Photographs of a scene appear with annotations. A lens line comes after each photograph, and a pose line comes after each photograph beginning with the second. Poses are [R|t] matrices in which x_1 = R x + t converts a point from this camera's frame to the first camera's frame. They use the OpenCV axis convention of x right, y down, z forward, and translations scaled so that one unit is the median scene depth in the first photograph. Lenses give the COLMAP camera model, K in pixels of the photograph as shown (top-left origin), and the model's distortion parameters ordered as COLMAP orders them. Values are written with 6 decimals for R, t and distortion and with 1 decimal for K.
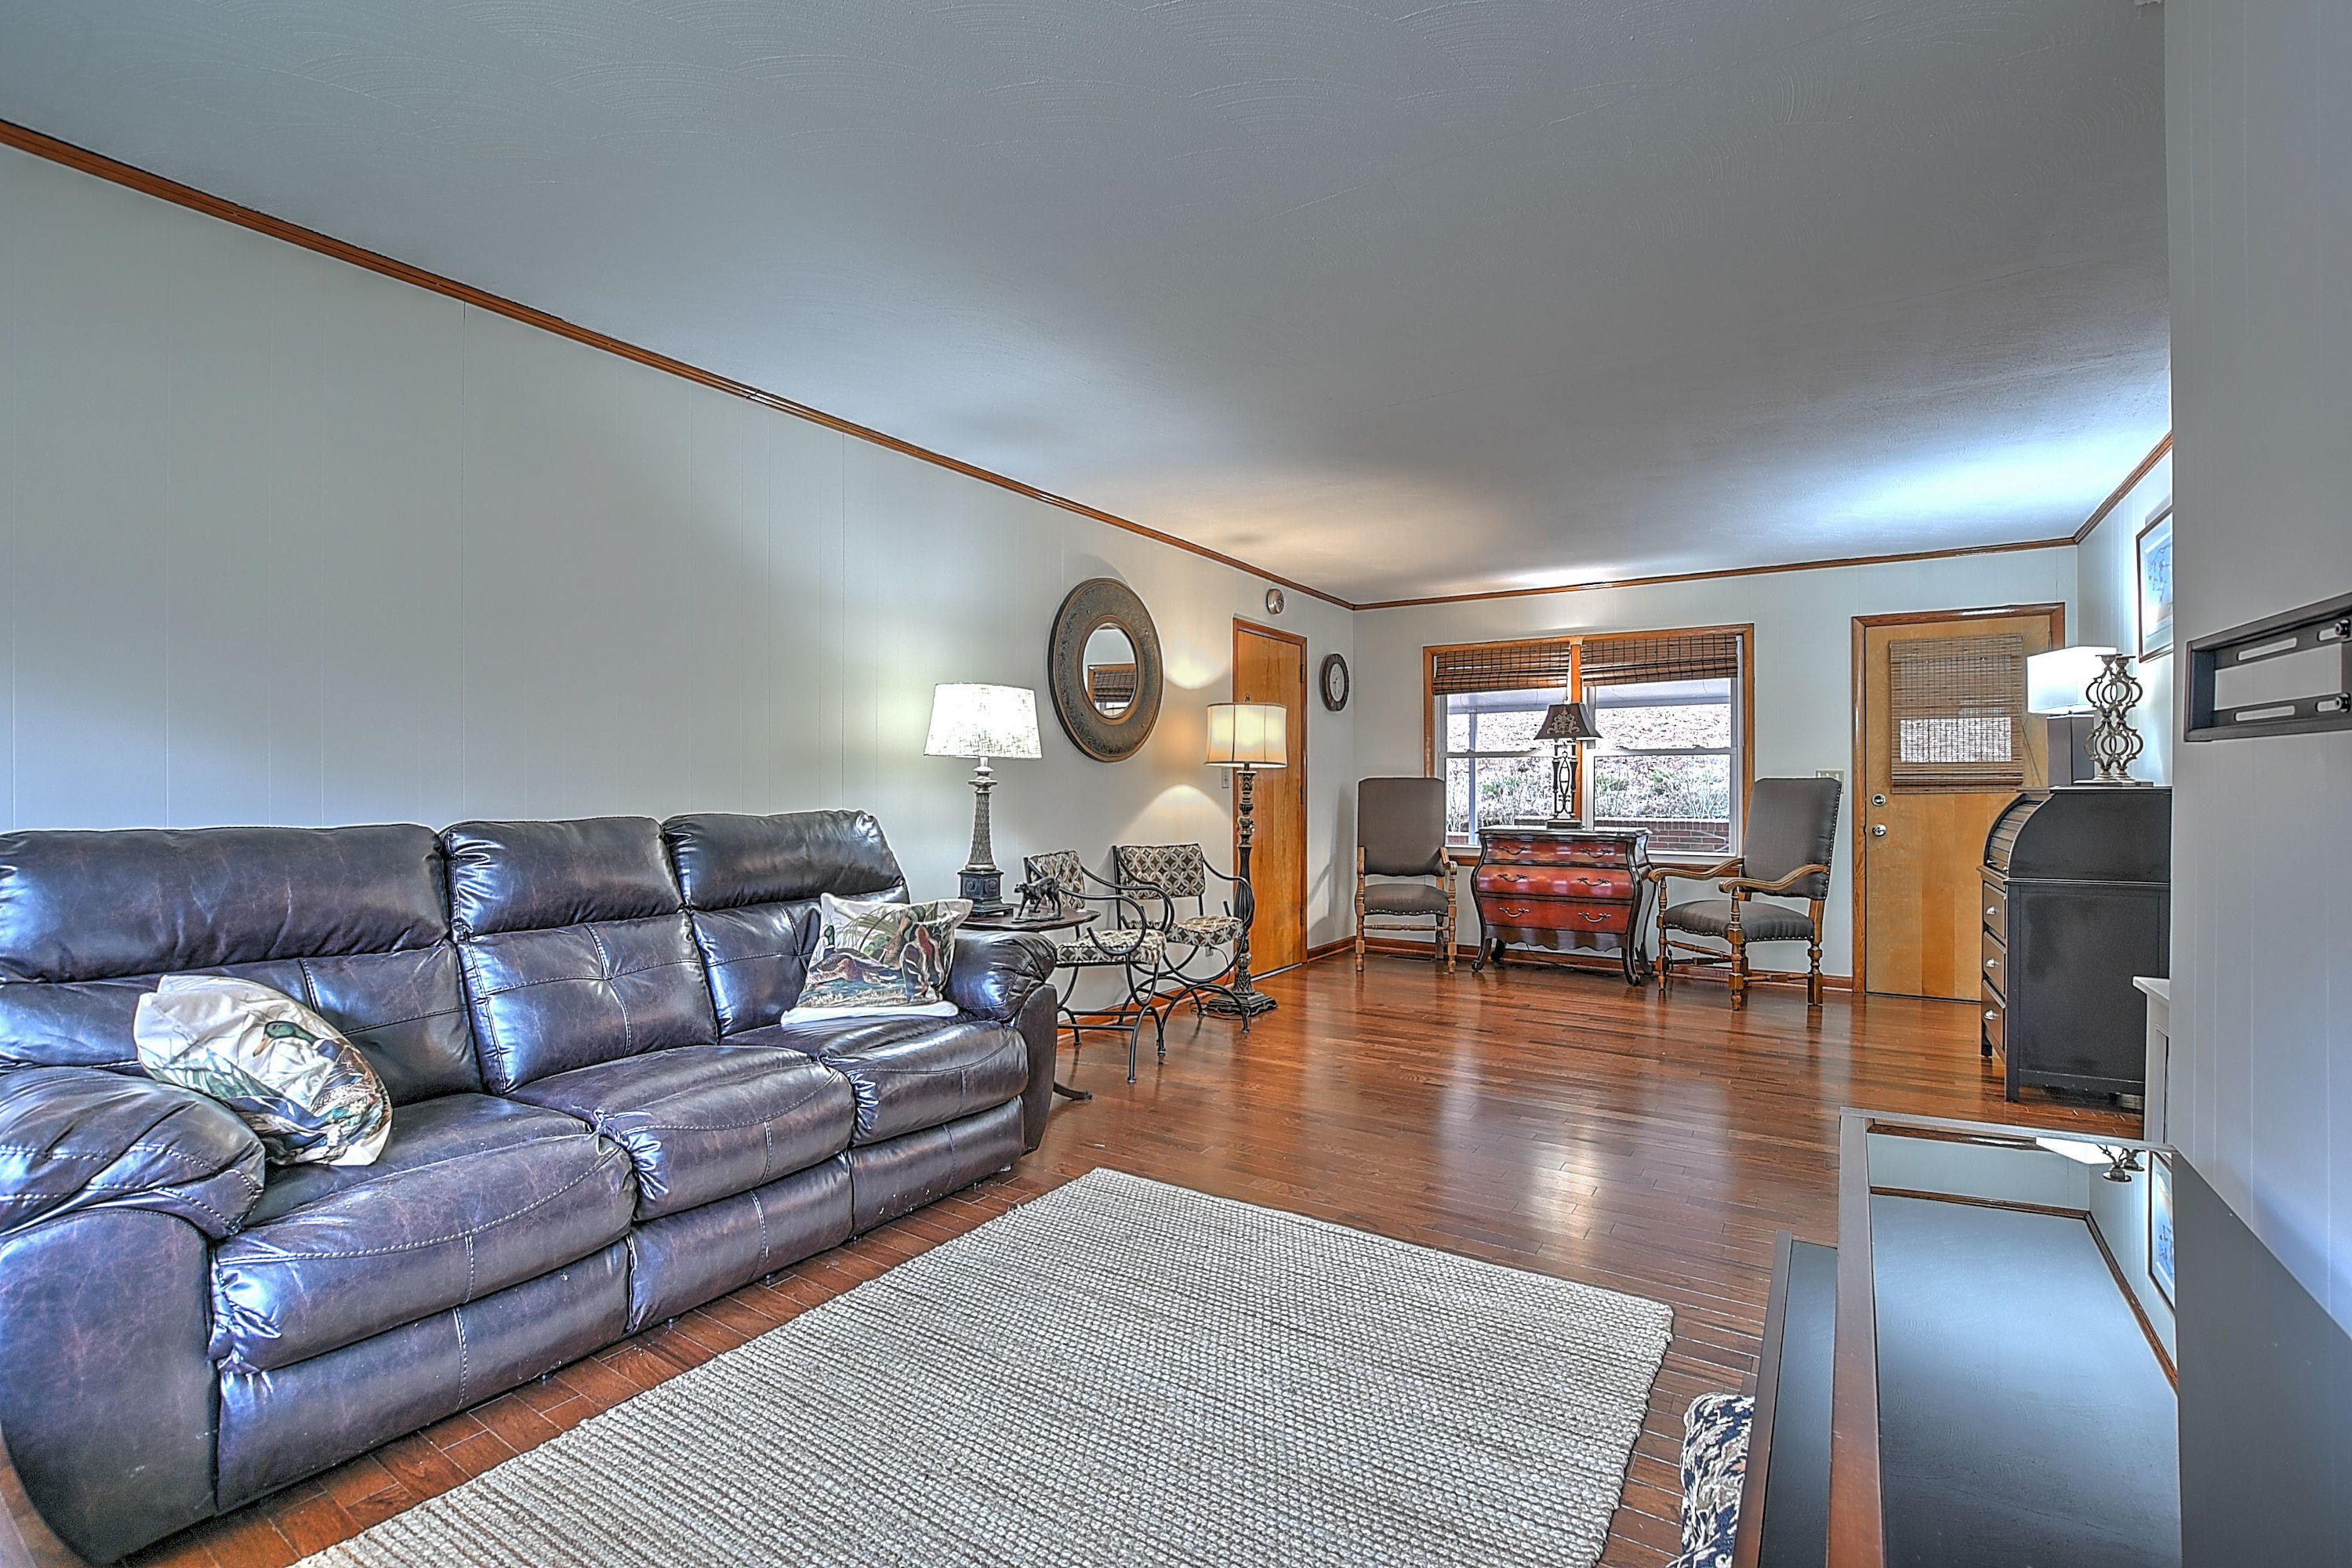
lens RADIAL K [[1037.5, 0, 1162.4], [0, 1037.5, 791.6], [0, 0, 1]] dist [-0.041002, 0.007881]
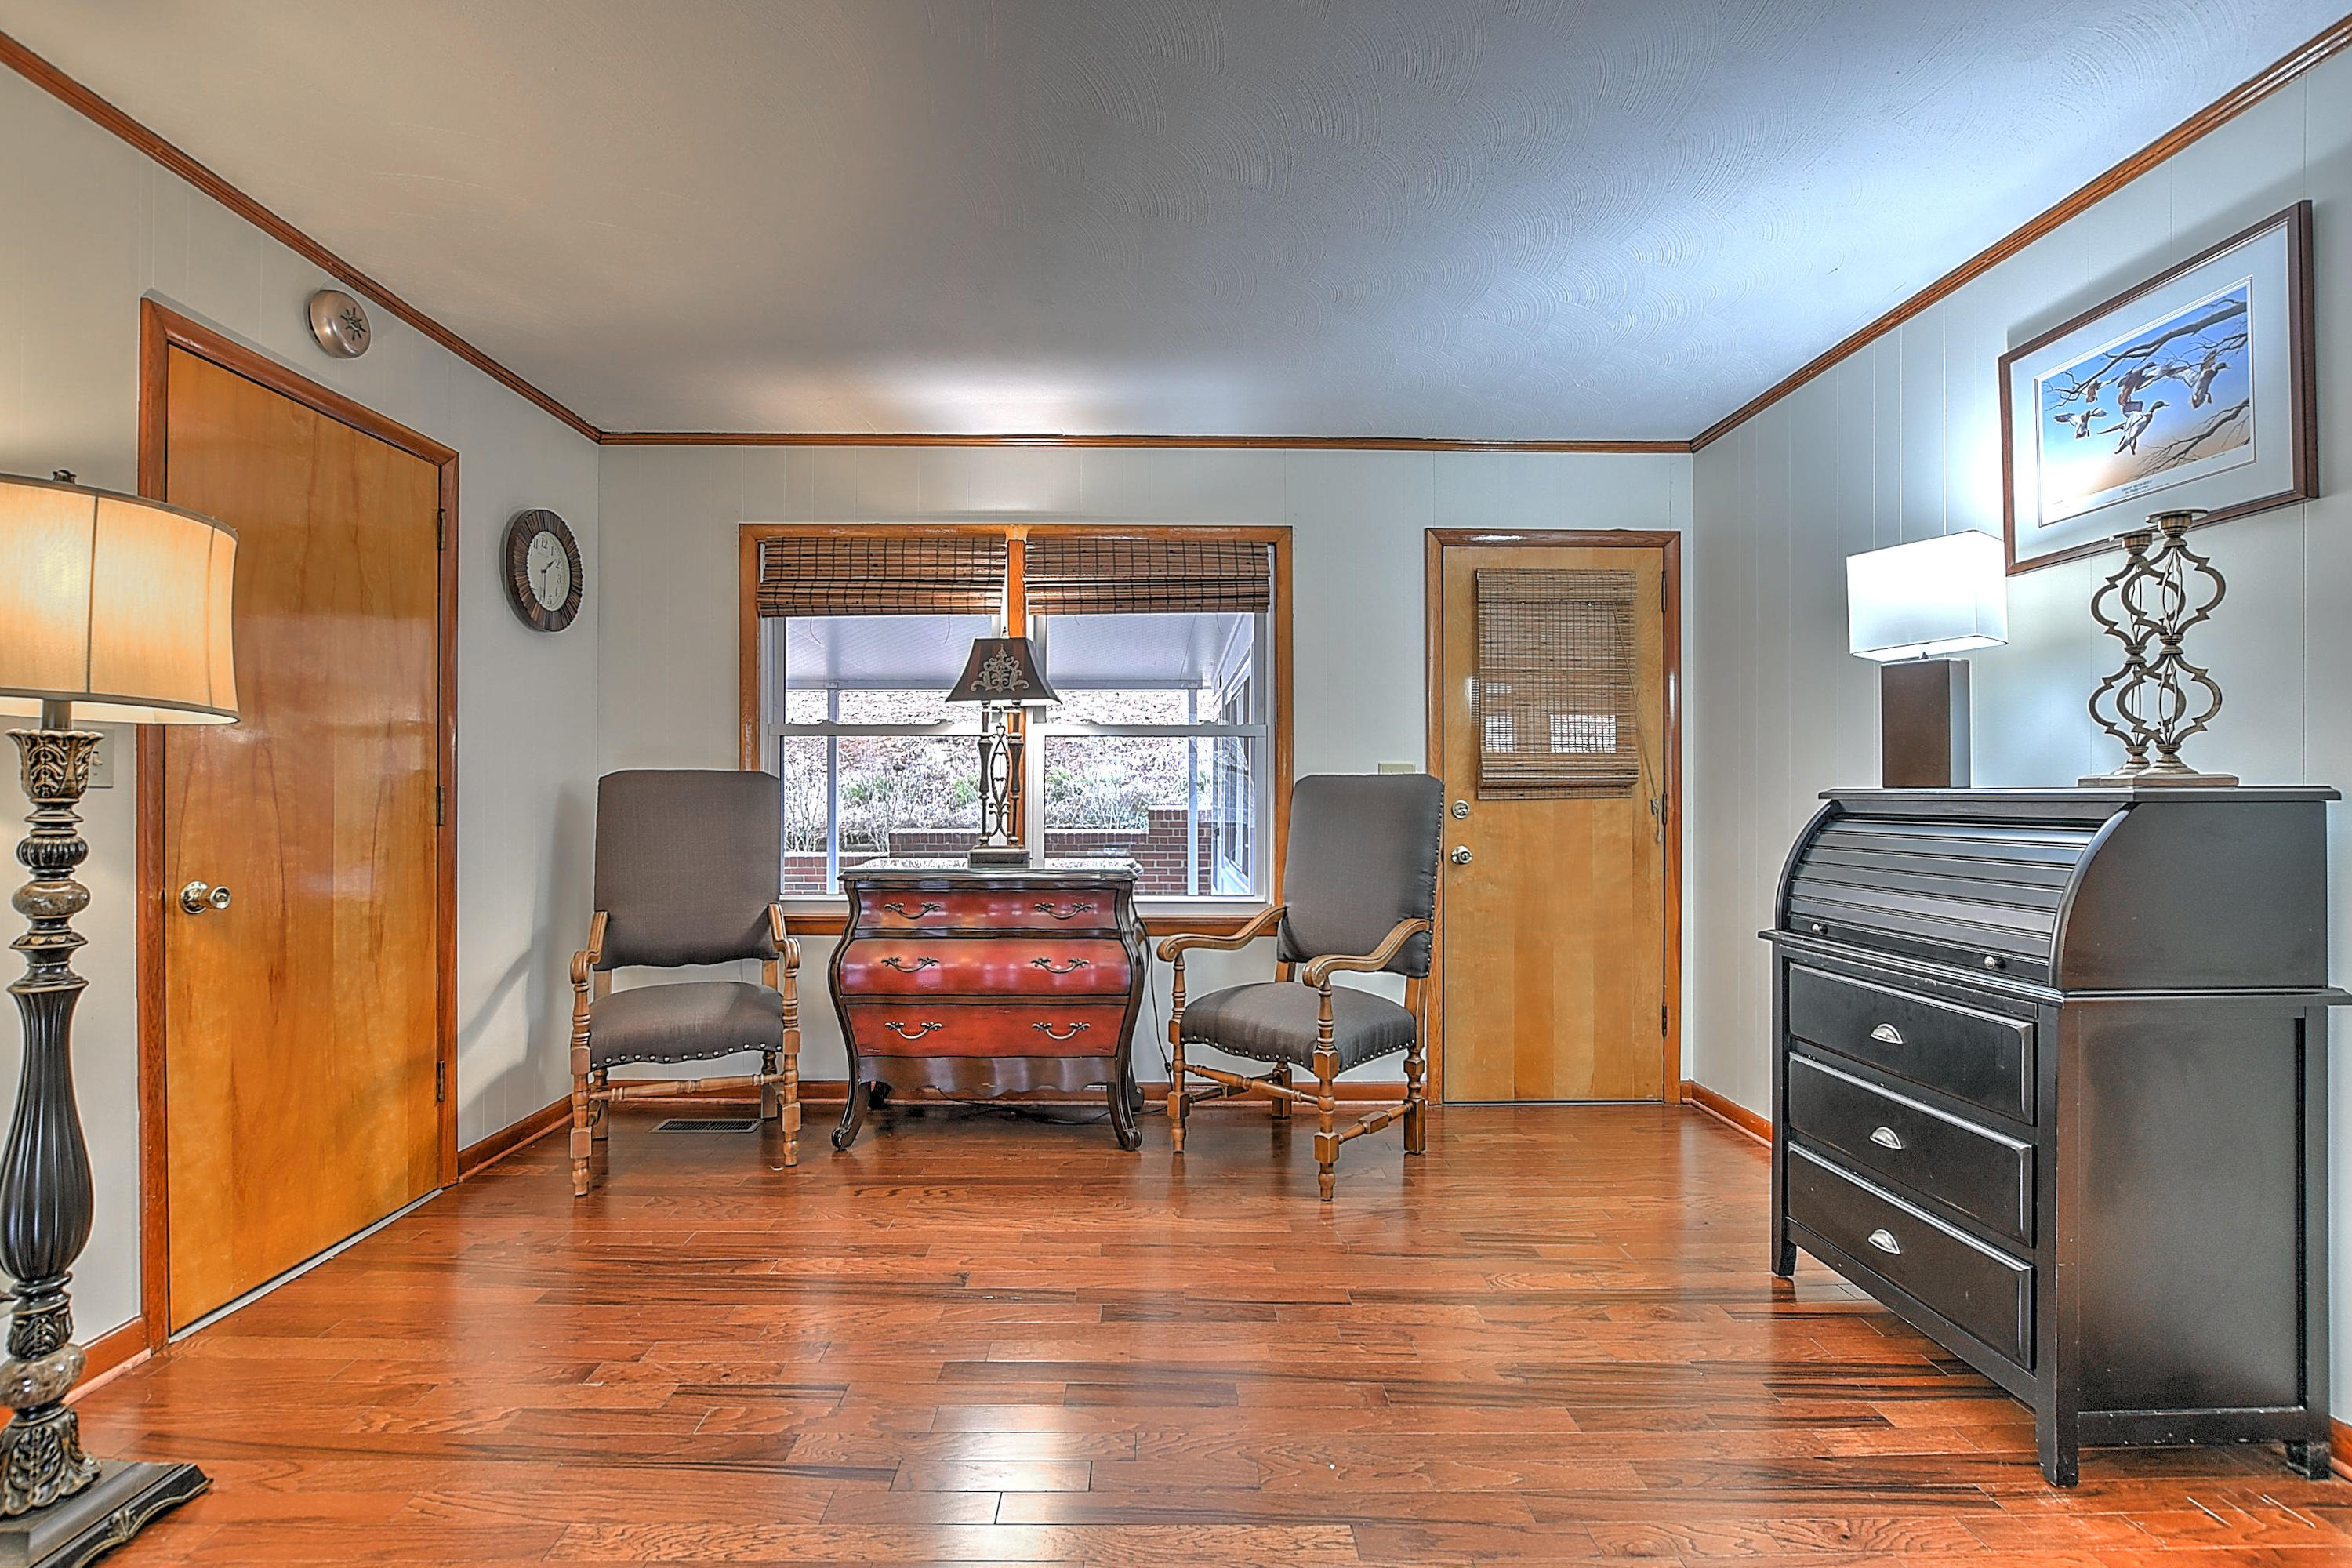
lens RADIAL K [[1045.4, 0, 1171.8], [0, 1045.4, 793.4], [0, 0, 1]] dist [-0.013179, 0.008048]
pose [[0.821878, 0.000899, 0.569663, 0.144741], [0.000679, 0.999996, -0.002558, -0.000436], [-0.569663, 0.002489, 0.821874, 0.482446]]
